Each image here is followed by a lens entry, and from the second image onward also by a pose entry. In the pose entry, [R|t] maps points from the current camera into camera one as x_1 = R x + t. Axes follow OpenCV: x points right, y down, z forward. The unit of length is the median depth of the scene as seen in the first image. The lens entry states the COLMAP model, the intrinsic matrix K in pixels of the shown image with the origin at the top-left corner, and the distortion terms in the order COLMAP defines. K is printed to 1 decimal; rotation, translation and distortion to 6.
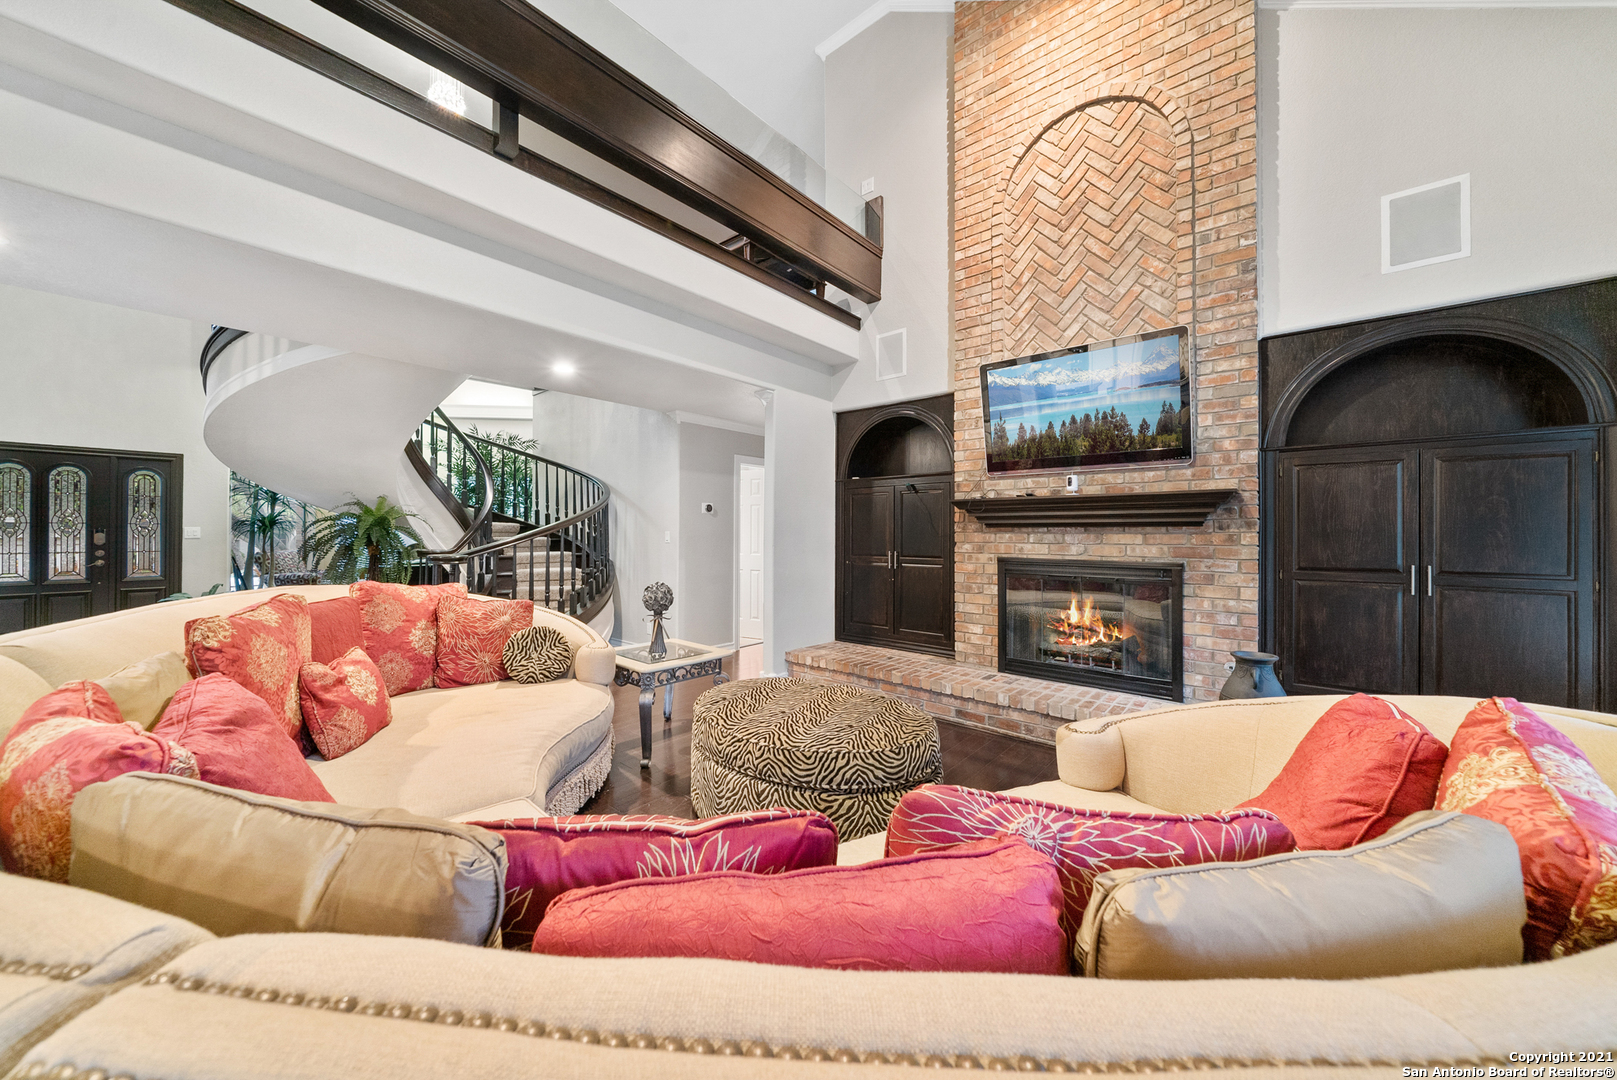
lens RADIAL K [[550.2, 0, 797.7], [0, 550.2, 529.1], [0, 0, 1]] dist [-0.005668, -0.000515]
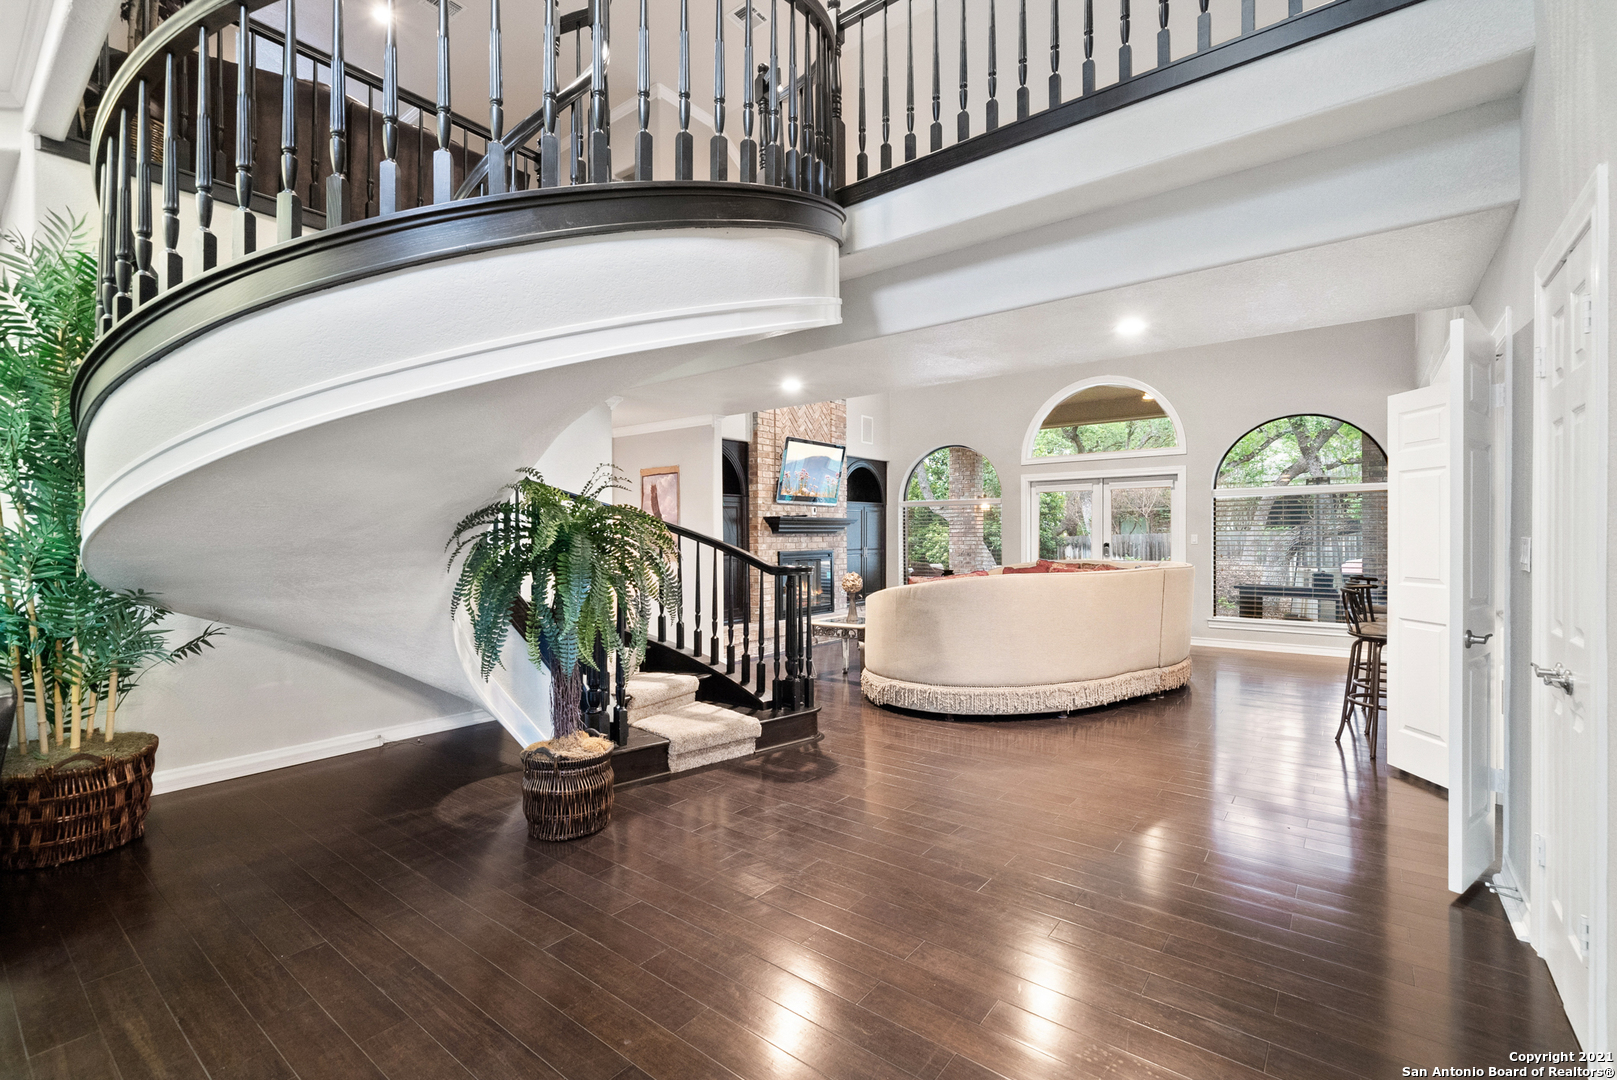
lens RADIAL K [[731.5, 0, 793.8], [0, 731.5, 537.3], [0, 0, 1]] dist [-0.002480, 0.001782]
pose [[-0.050818, -0.005201, 0.998694, -2.072258], [0.000549, 0.999986, 0.005236, -0.004508], [-0.998708, 0.000815, -0.050815, 1.202017]]
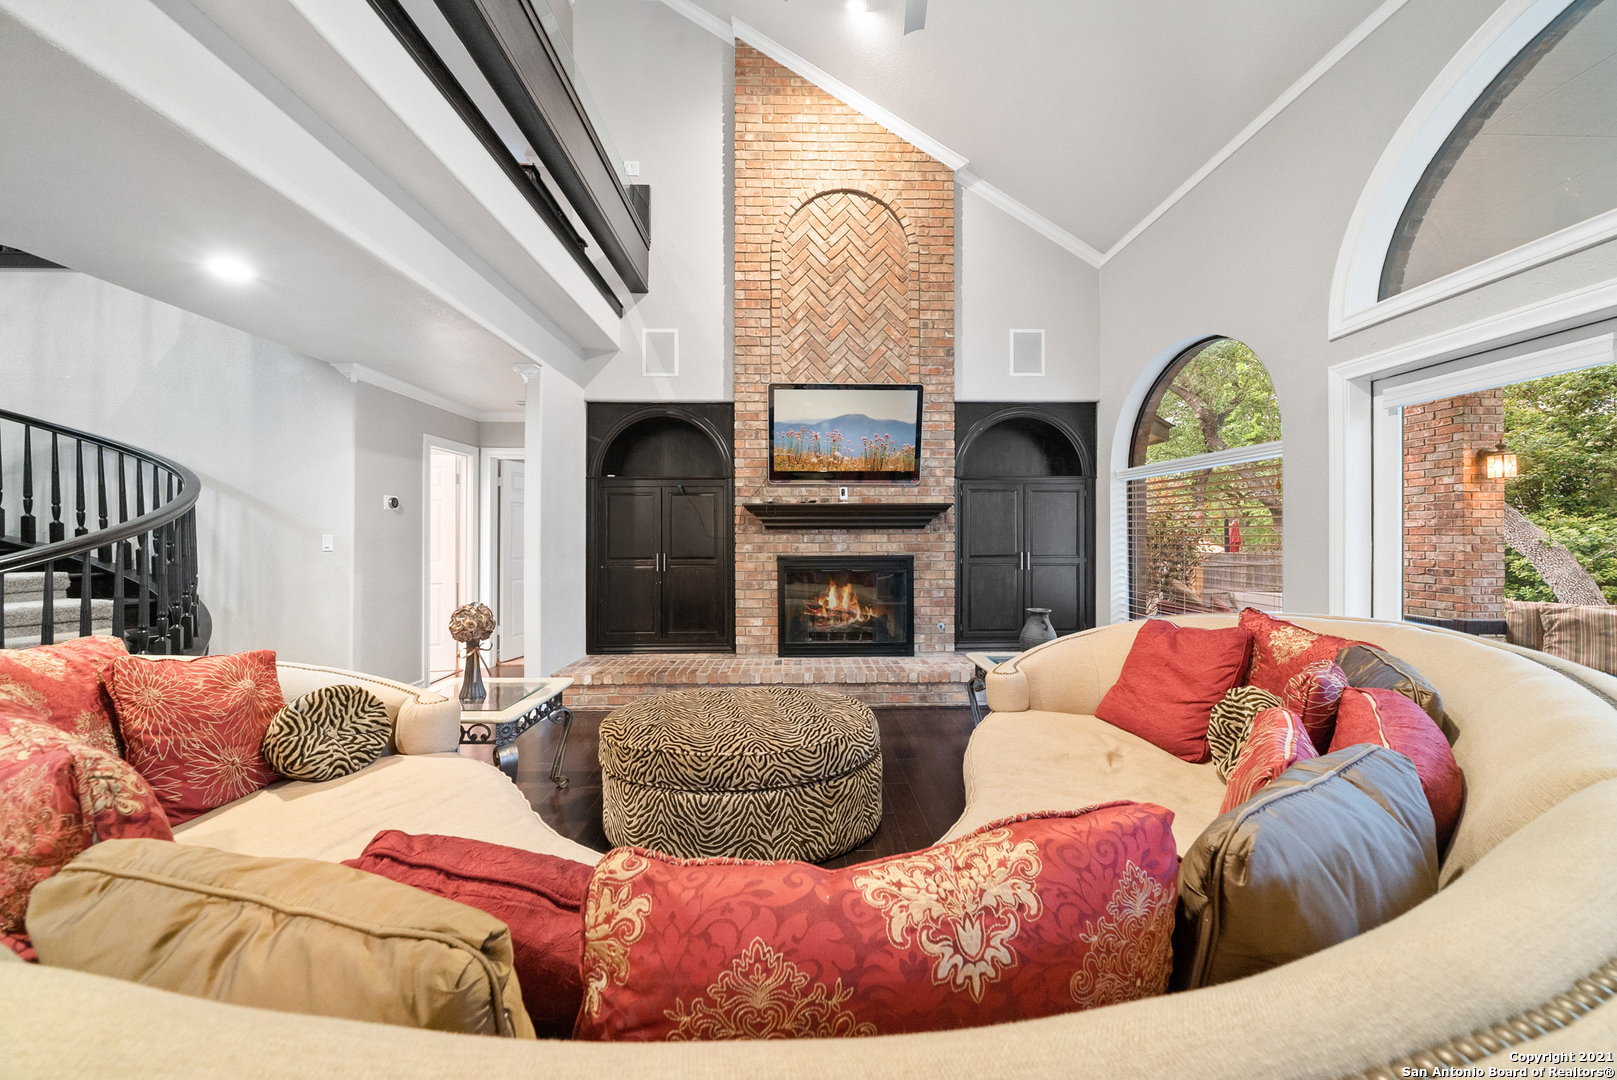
lens RADIAL K [[550.2, 0, 795.5], [0, 550.2, 532.2], [0, 0, 1]] dist [-0.005668, -0.000515]
pose [[0.747139, -0.002135, 0.664665, -0.404489], [0.000759, 0.999997, 0.002359, 0.000033], [-0.664668, -0.001258, 0.747138, 0.147128]]
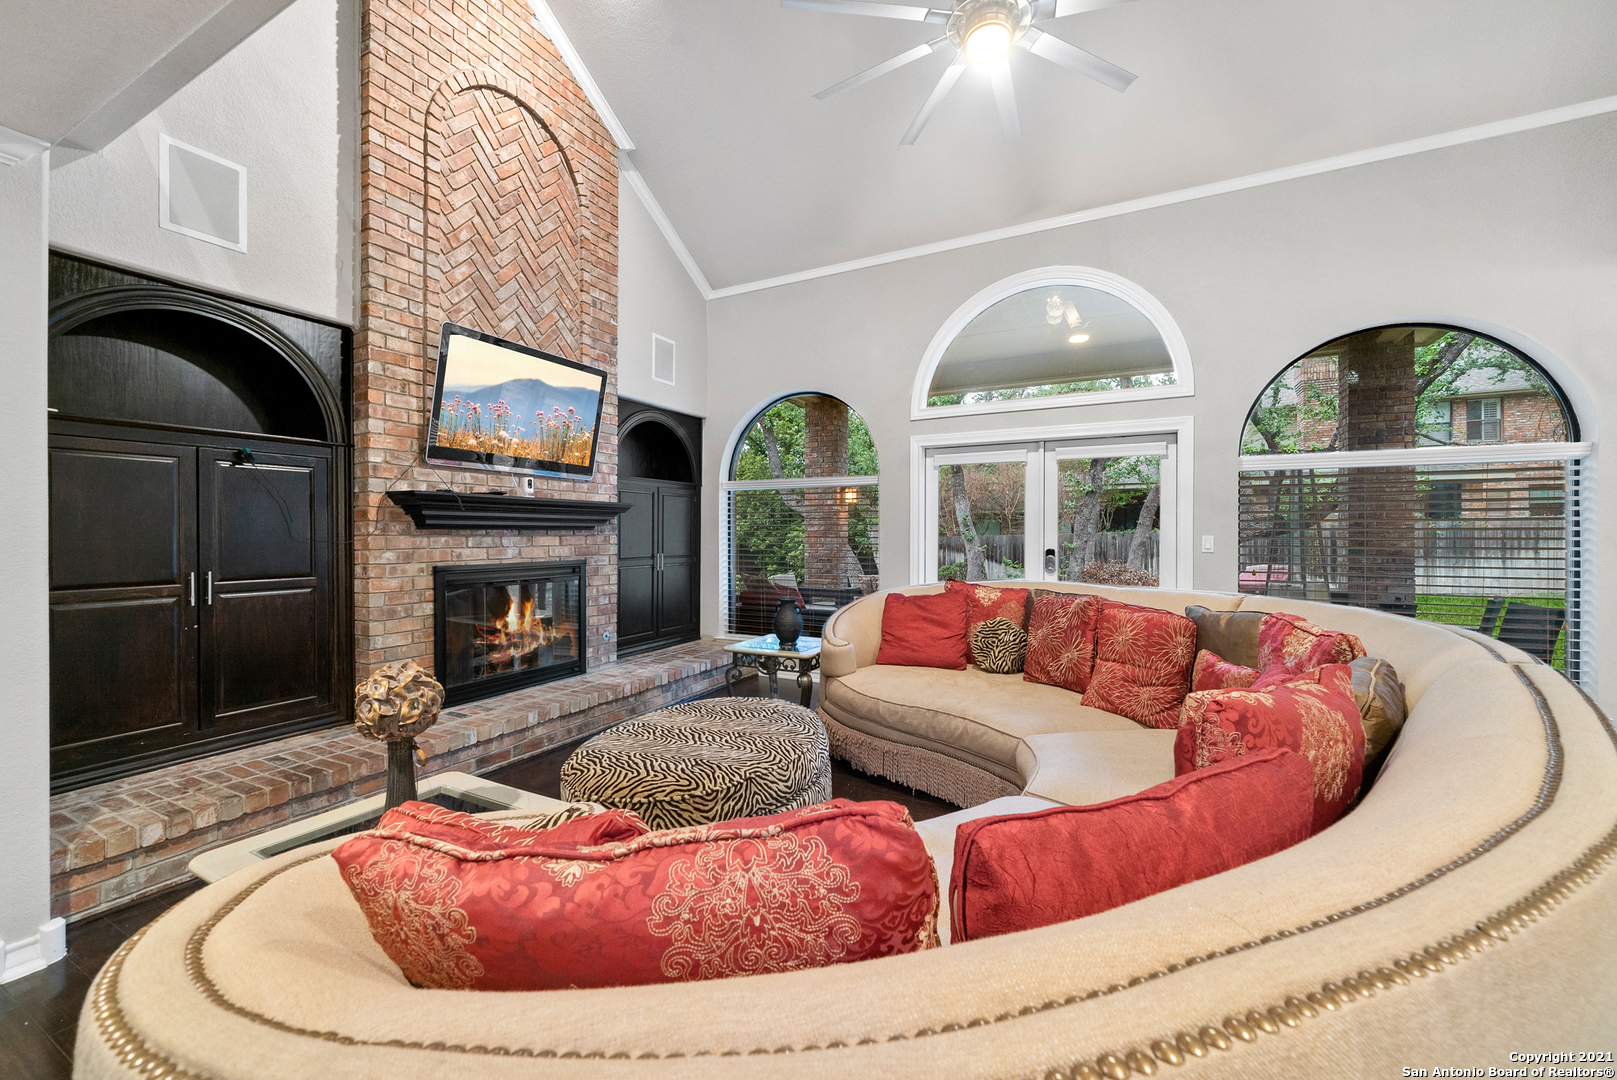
lens RADIAL K [[651.3, 0, 795.5], [0, 651.3, 534.5], [0, 0, 1]] dist [-0.002222, -0.000195]
pose [[-0.224129, -0.003922, 0.974552, -0.749822], [-0.006641, 0.999975, 0.002497, -0.001309], [-0.974537, -0.005912, -0.224149, 0.793036]]
